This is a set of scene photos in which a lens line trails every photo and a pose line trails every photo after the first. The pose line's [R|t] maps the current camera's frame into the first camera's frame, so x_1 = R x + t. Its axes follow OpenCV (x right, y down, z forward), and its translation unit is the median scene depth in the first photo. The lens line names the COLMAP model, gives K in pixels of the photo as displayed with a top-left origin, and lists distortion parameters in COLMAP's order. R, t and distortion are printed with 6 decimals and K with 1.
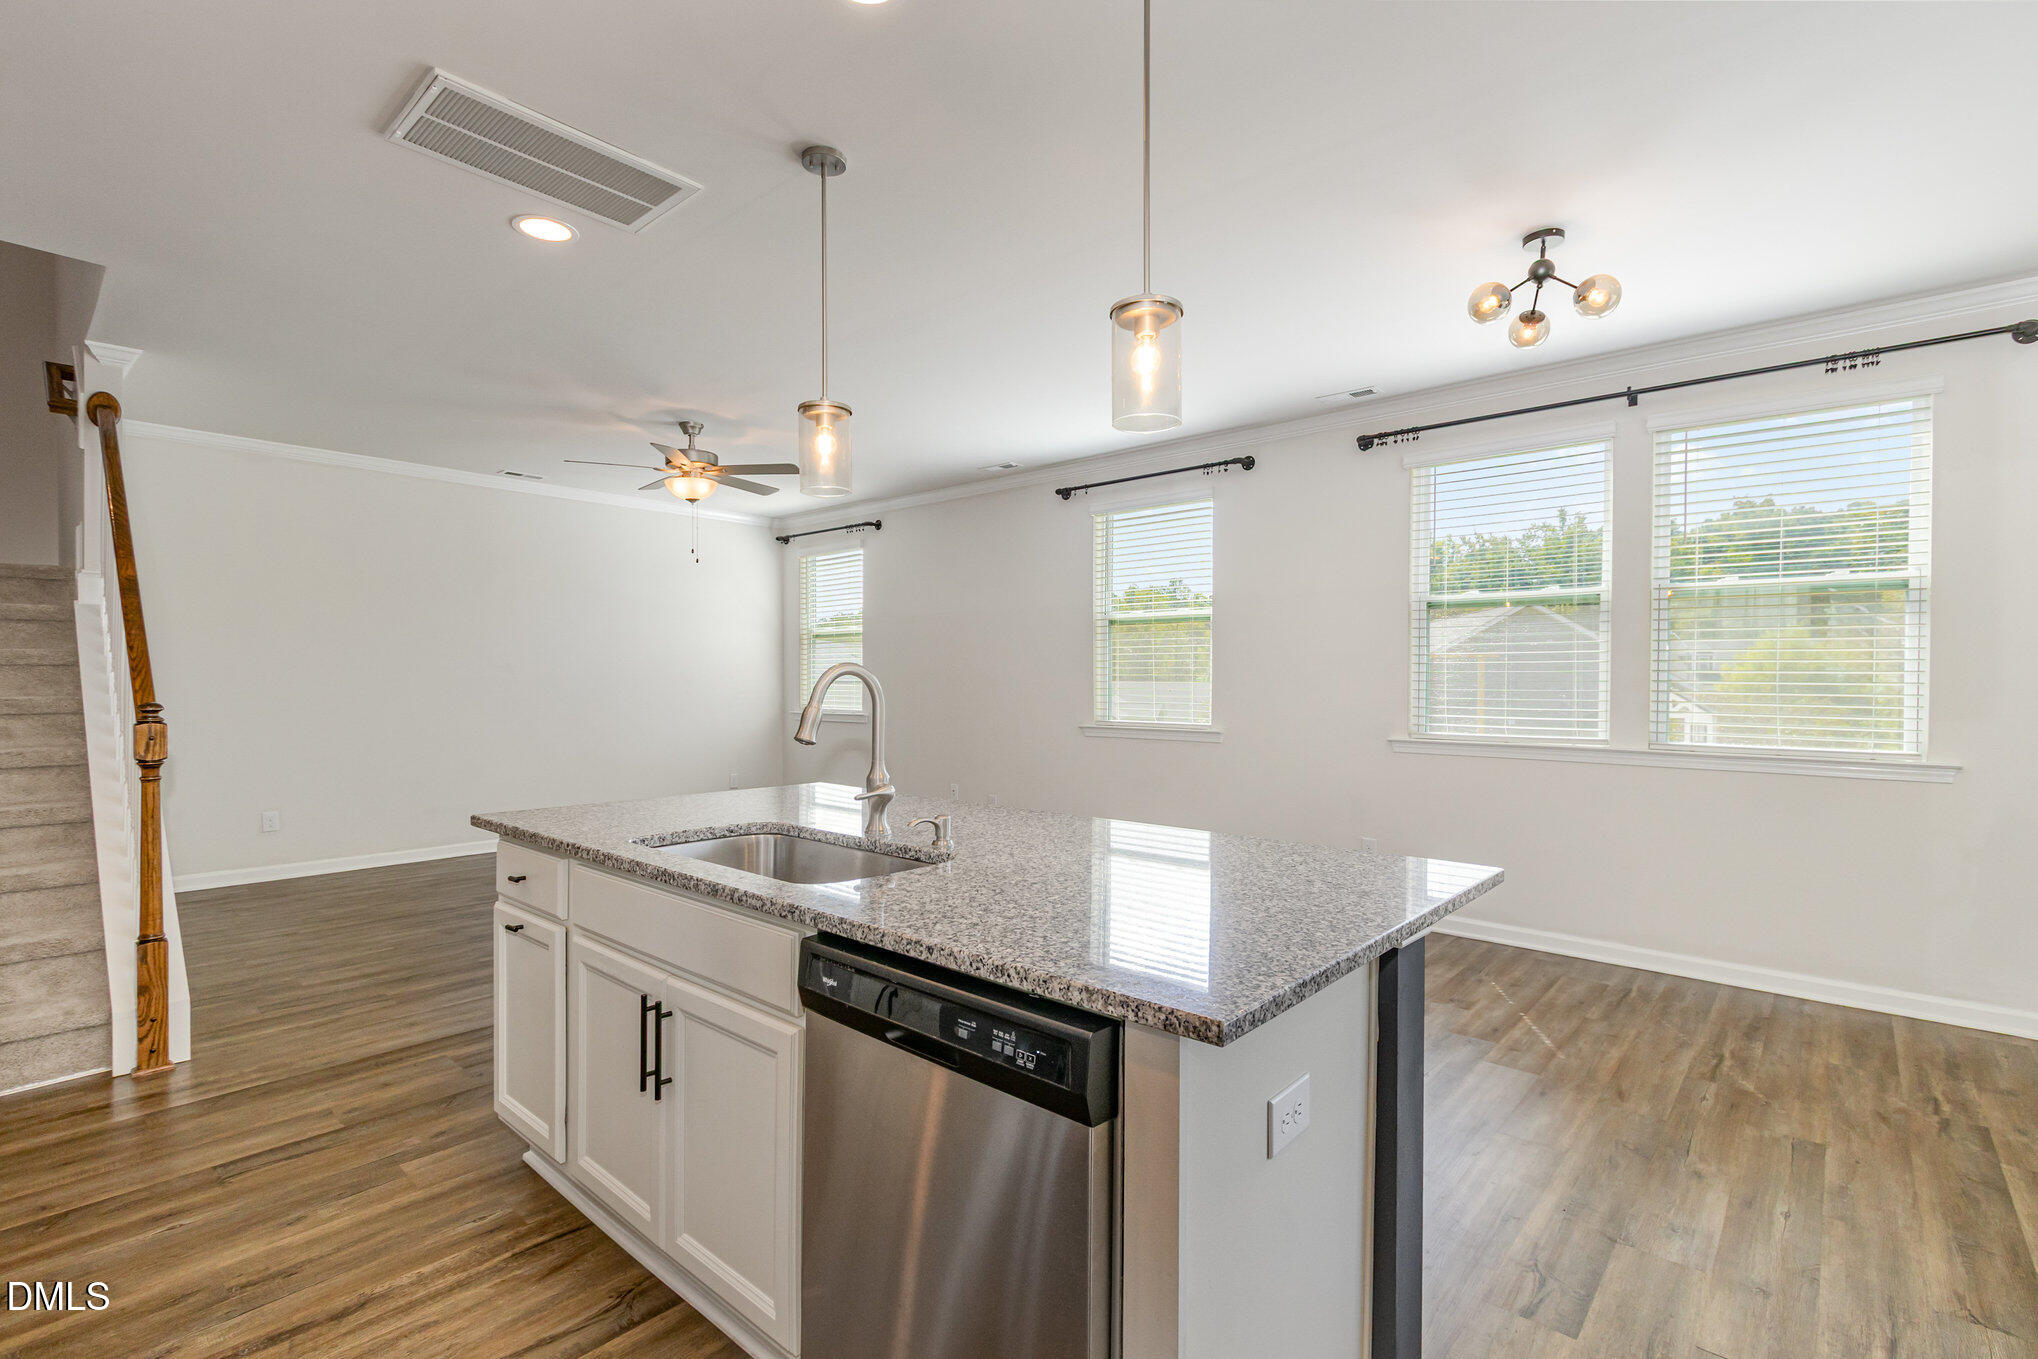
lens RADIAL K [[919.7, 0, 1019.4], [0, 919.7, 689.8], [0, 0, 1]] dist [0.001775, -0.001507]
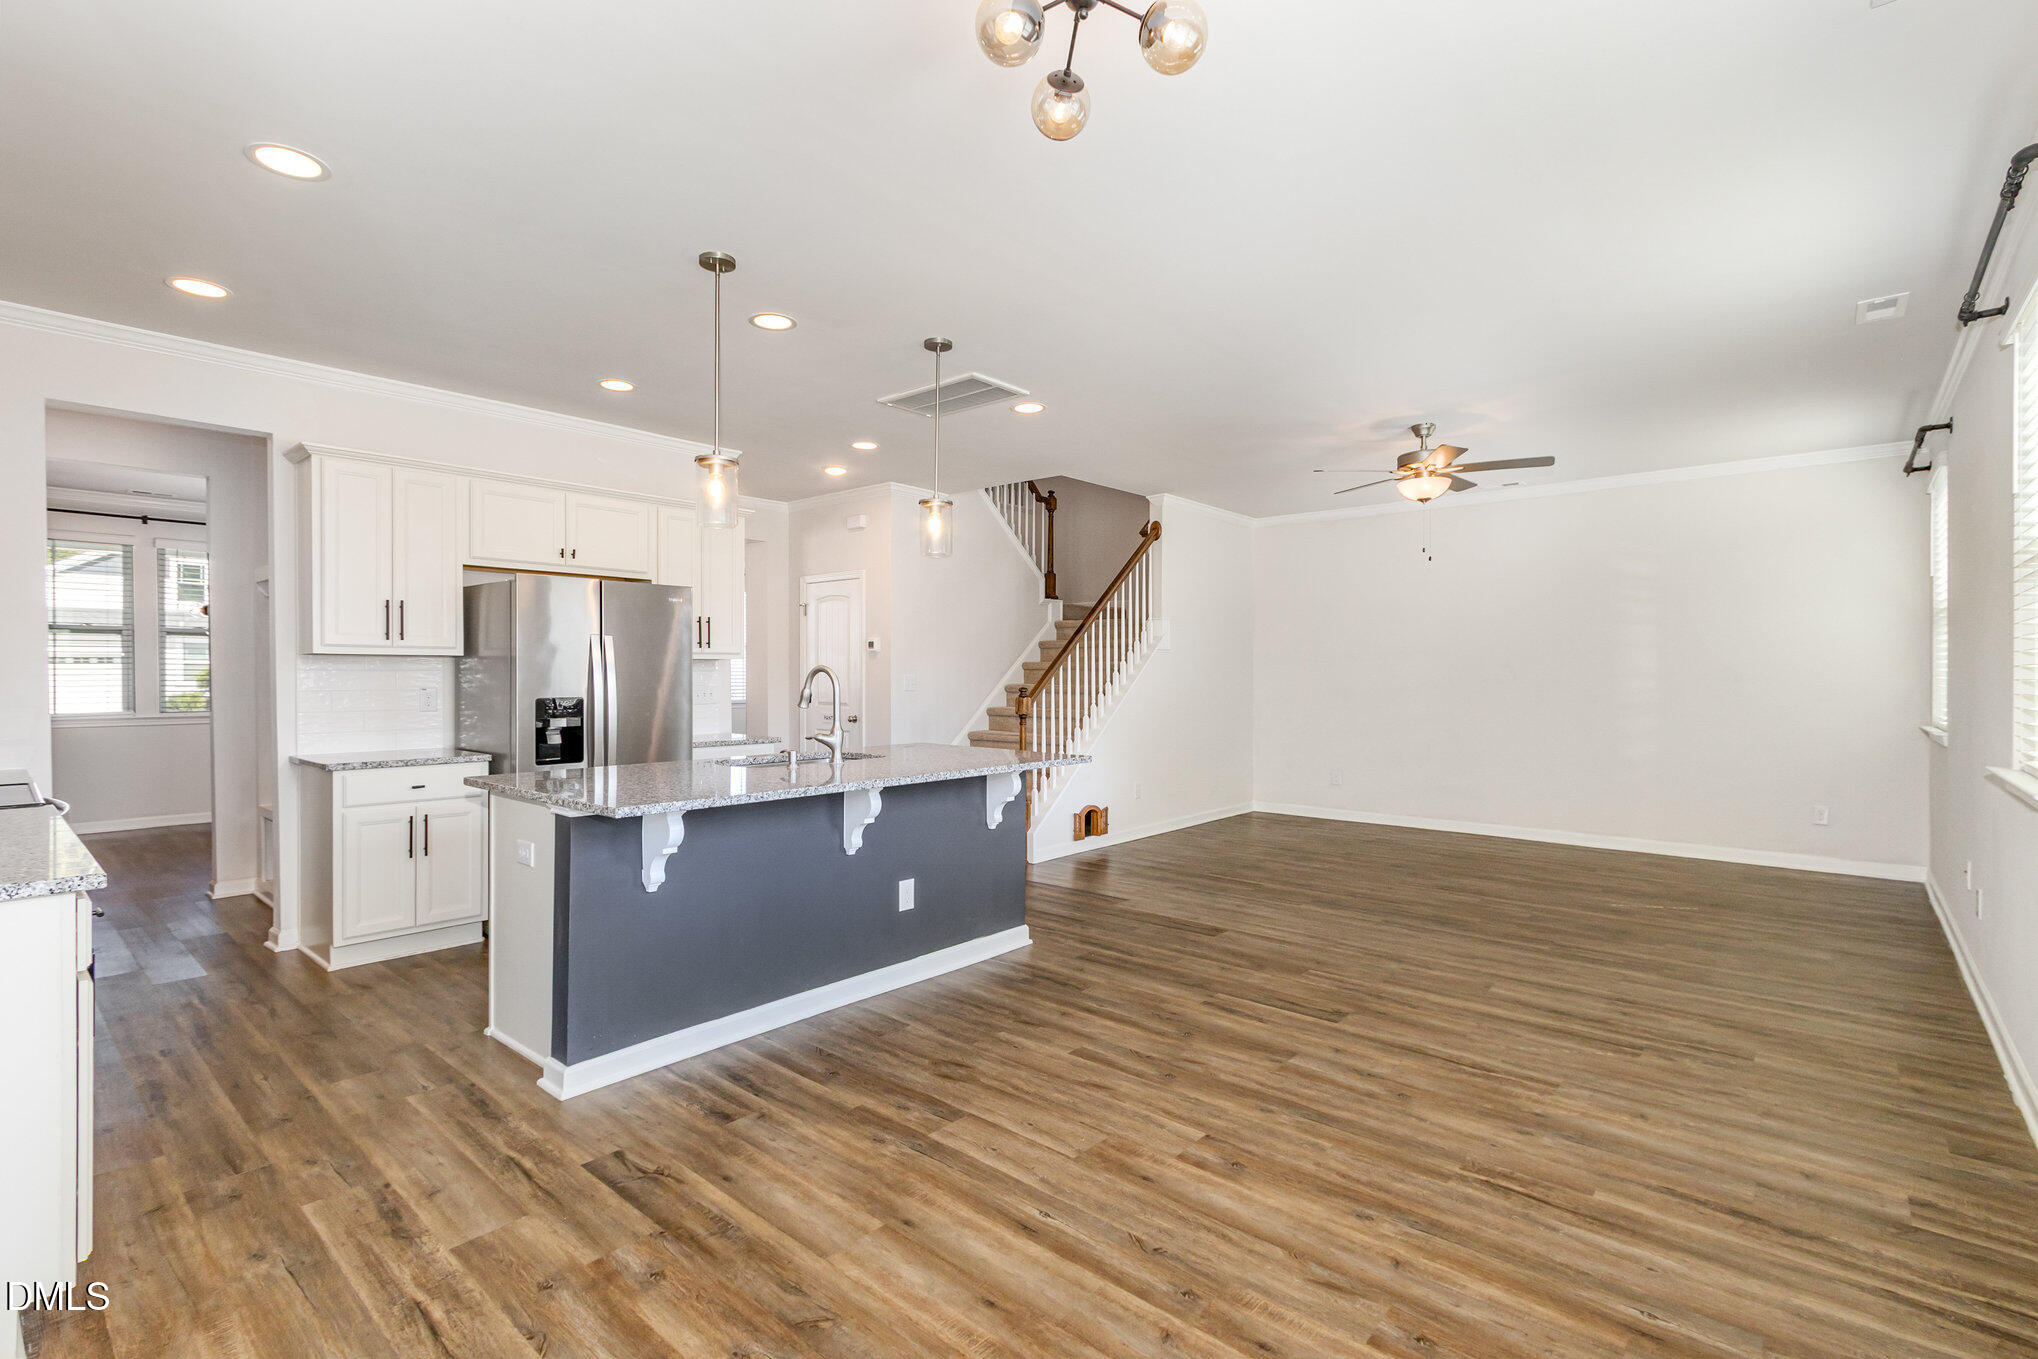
lens RADIAL K [[933.6, 0, 1021.0], [0, 933.6, 672.2], [0, 0, 1]] dist [0.001213, -0.000396]
pose [[0.014127, -0.006091, -0.999882, 0.980379], [-0.013291, 0.999892, -0.006279, -0.005274], [0.999812, 0.013378, 0.014044, 0.798589]]
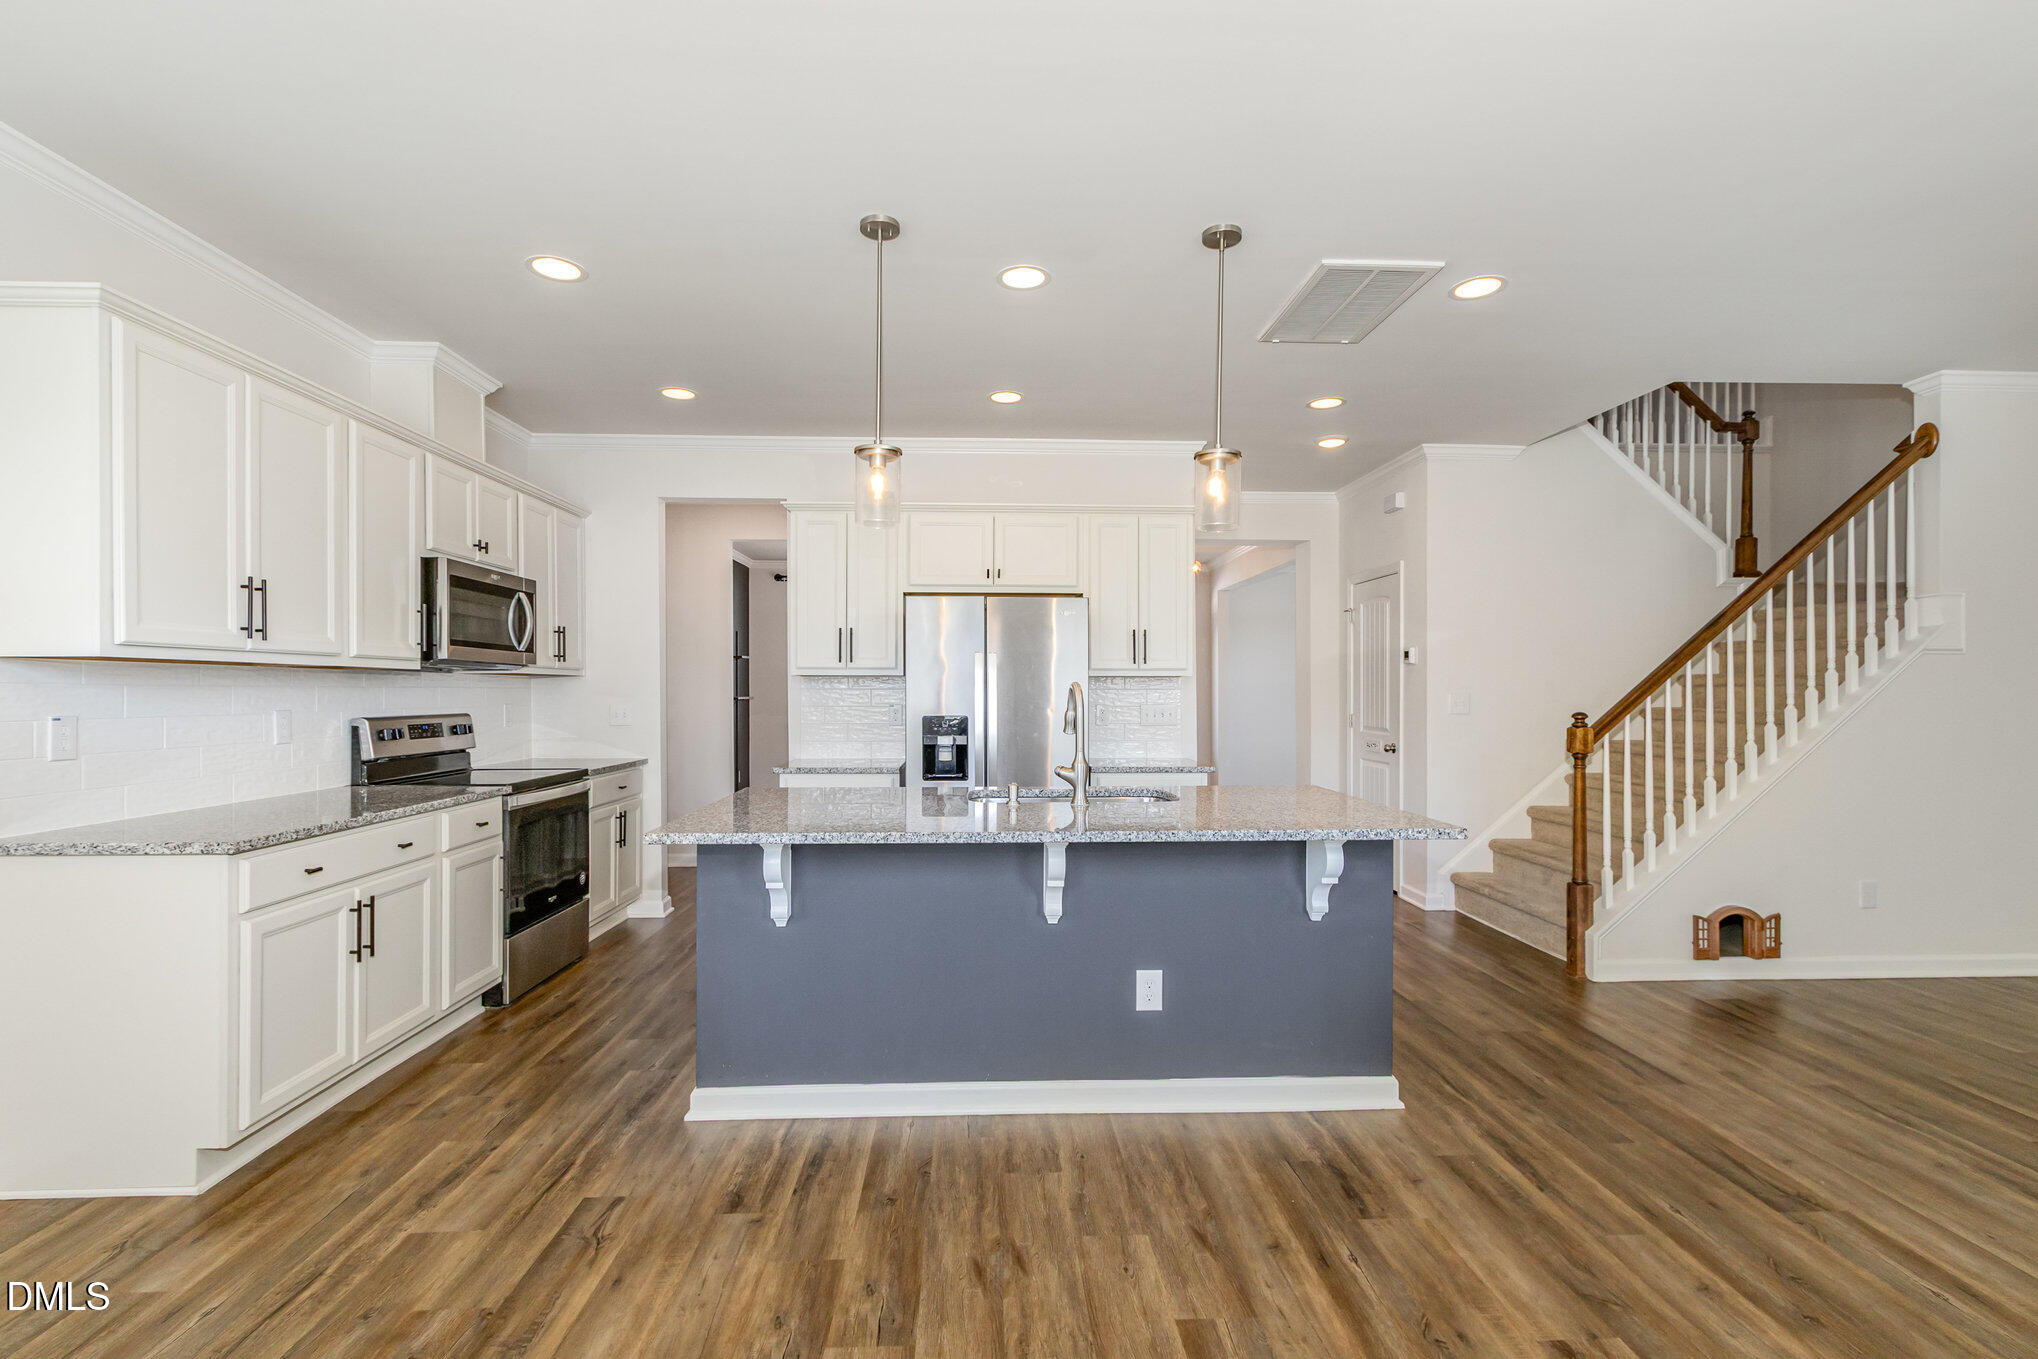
lens RADIAL K [[929.7, 0, 1017.4], [0, 929.7, 686.6], [0, 0, 1]] dist [0.000817, 0.000083]
pose [[-0.715764, -0.008181, -0.698294, 0.541047], [-0.013287, 0.999910, 0.001905, -0.013509], [0.698216, 0.010642, -0.715808, 1.170534]]
